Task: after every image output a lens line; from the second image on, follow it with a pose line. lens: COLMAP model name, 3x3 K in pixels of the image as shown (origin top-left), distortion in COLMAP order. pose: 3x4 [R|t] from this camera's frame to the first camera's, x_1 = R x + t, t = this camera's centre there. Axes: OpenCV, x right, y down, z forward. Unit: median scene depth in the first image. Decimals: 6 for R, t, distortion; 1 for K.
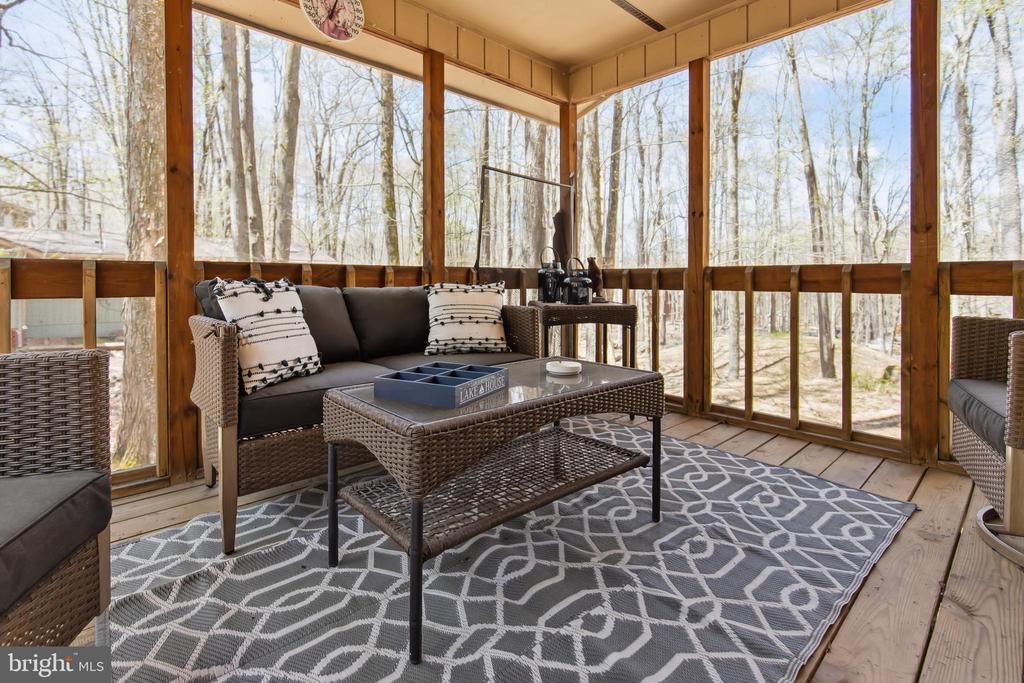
lens RADIAL K [[484.2, 0, 503.3], [0, 484.2, 290.2], [0, 0, 1]] dist [0.004491, 0.000042]
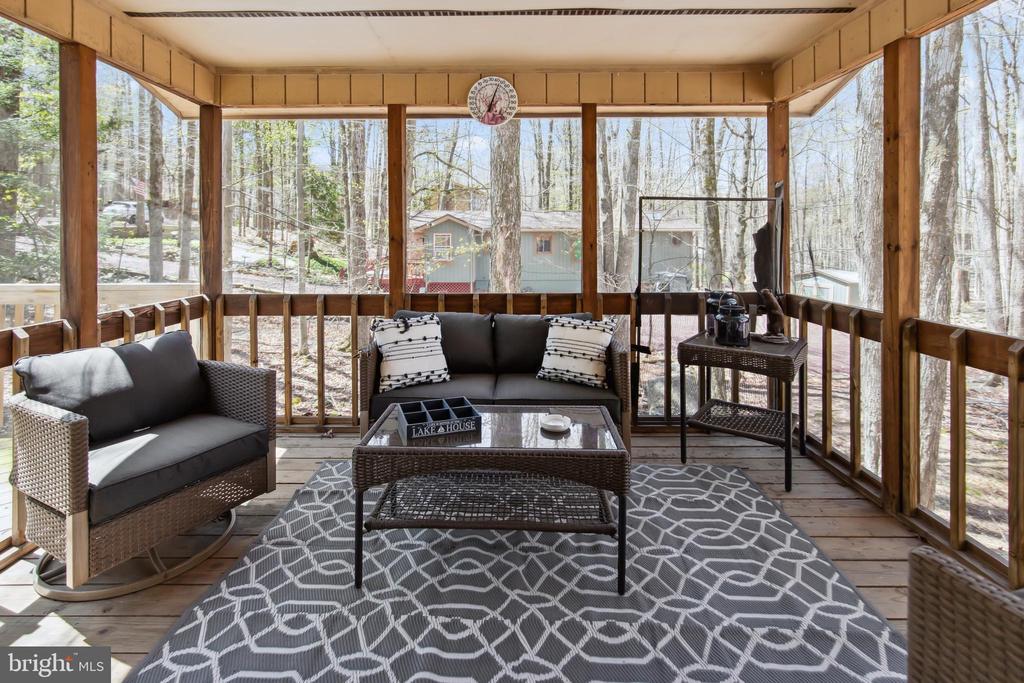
lens RADIAL K [[494.7, 0, 511.1], [0, 494.7, 252.4], [0, 0, 1]] dist [0.001715, 0.000054]
pose [[0.735090, 0.016276, -0.677774, 0.618571], [-0.013798, 0.999864, 0.009046, -0.188566], [0.677829, 0.002703, 0.735215, 0.045322]]
